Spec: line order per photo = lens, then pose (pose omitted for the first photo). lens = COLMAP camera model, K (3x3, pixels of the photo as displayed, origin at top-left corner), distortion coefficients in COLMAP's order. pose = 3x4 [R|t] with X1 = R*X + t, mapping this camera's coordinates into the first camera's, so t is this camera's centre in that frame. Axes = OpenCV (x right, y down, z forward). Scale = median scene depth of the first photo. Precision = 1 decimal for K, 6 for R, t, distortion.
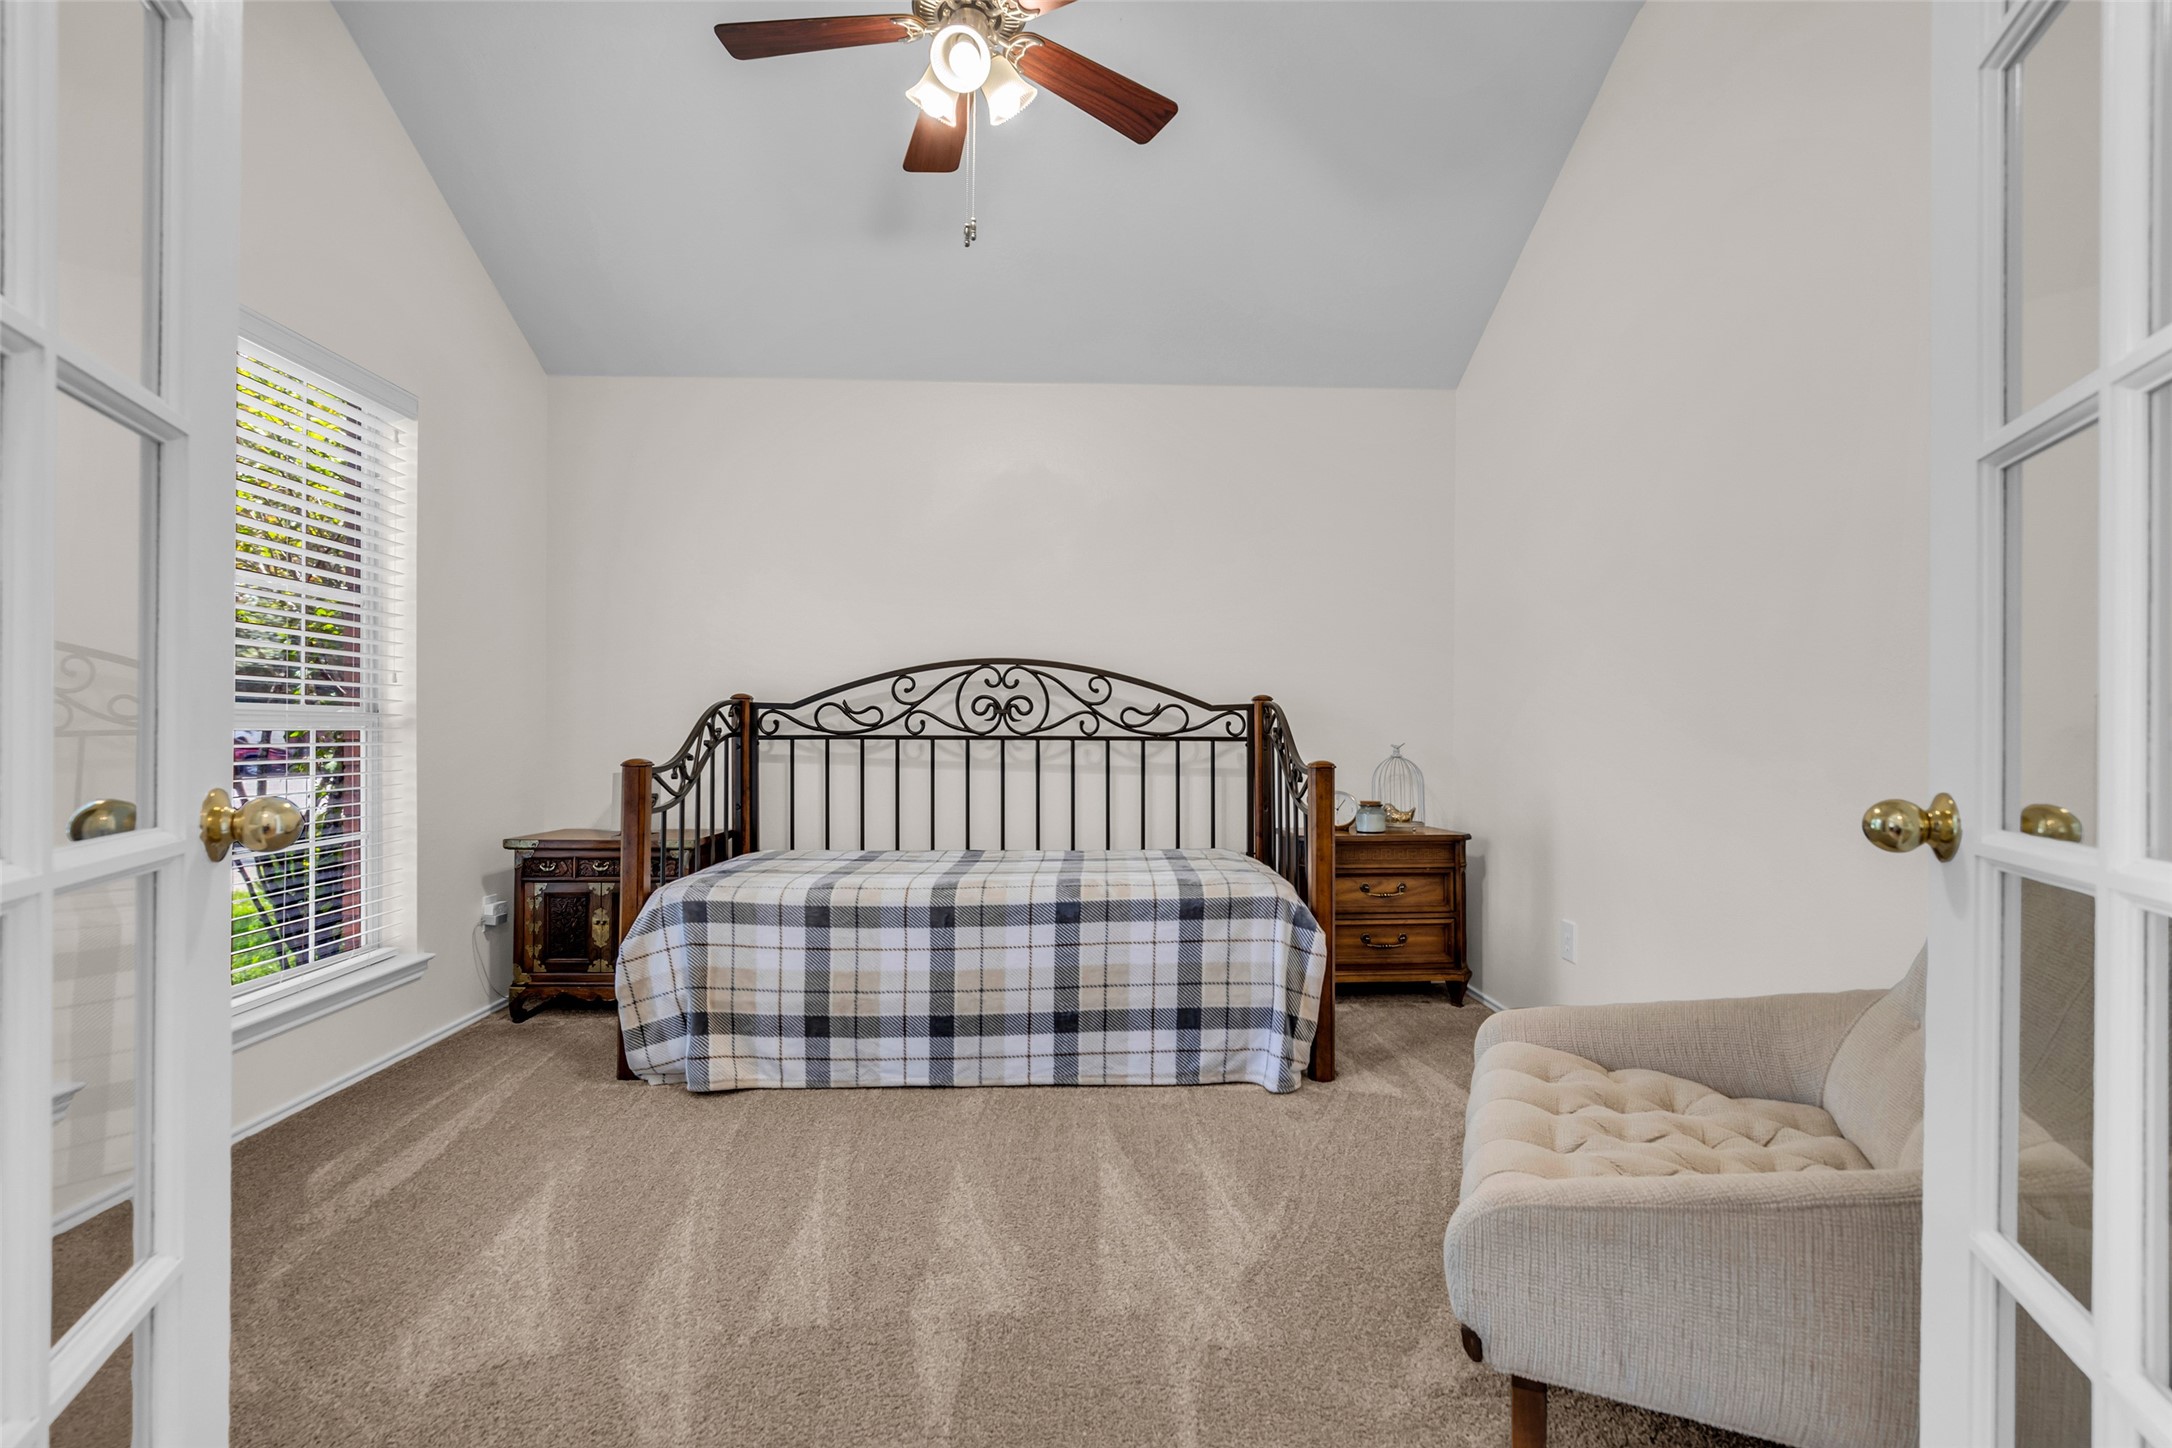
lens RADIAL K [[997.8, 0, 1075.5], [0, 997.8, 736.8], [0, 0, 1]] dist [-0.020058, 0.004833]
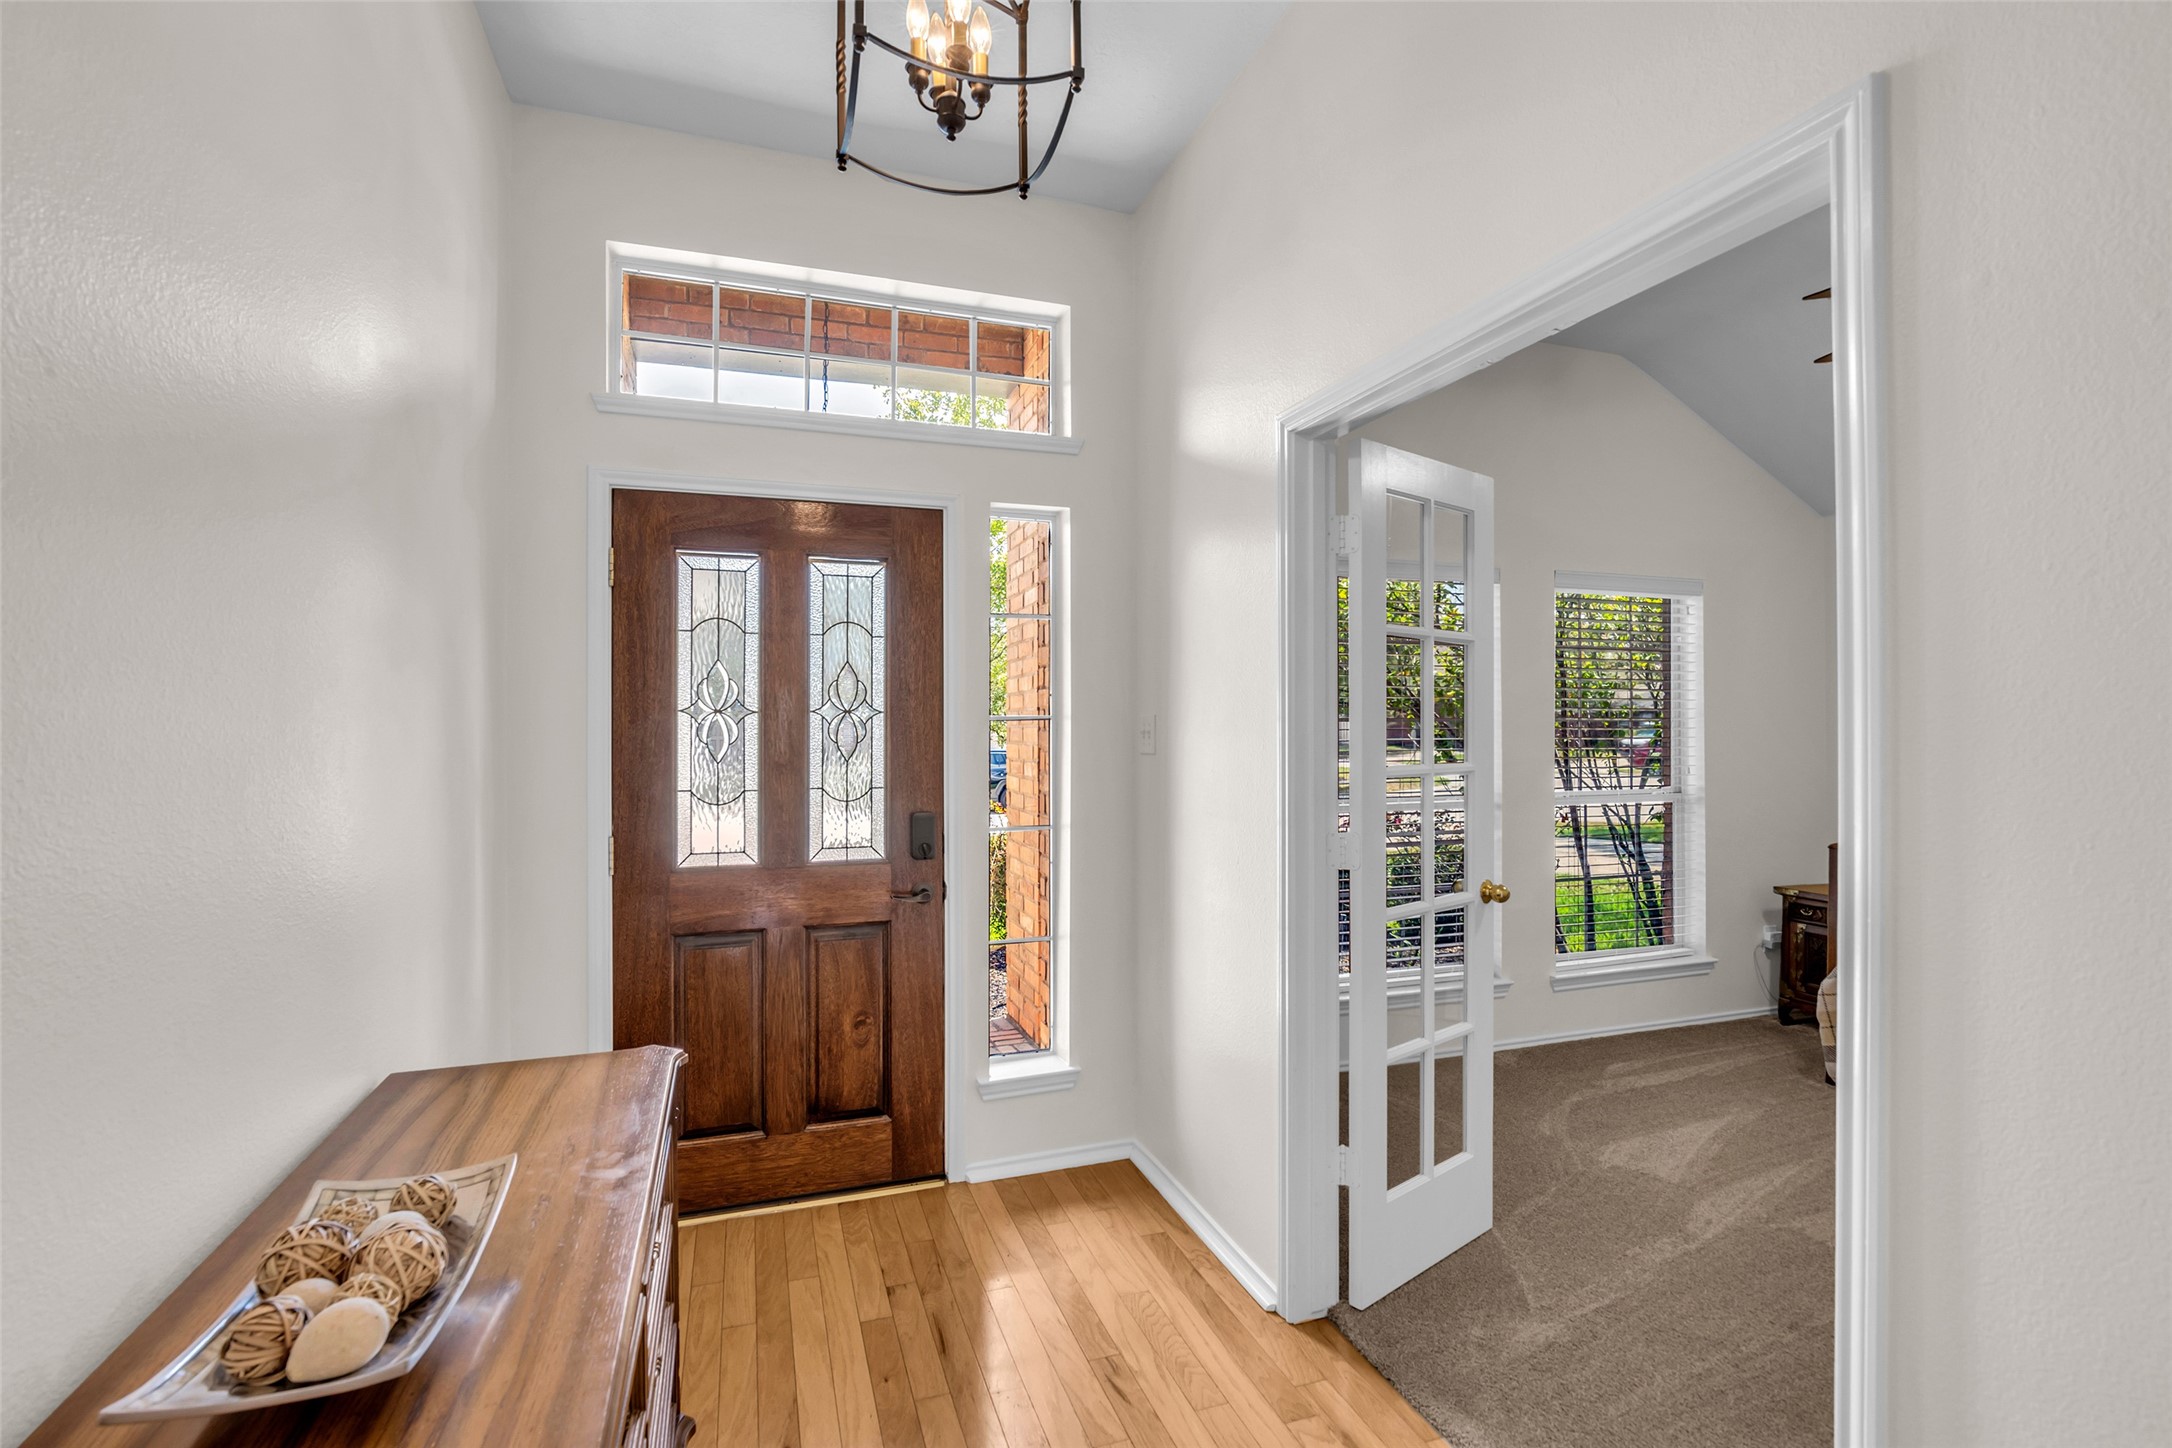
lens RADIAL K [[997.8, 0, 1068.5], [0, 997.8, 724.2], [0, 0, 1]] dist [-0.020058, 0.004833]
pose [[0.268290, -0.002168, -0.963336, 0.504858], [-0.003369, 0.999989, -0.003189, -0.119593], [0.963332, 0.004101, 0.268280, -0.313832]]
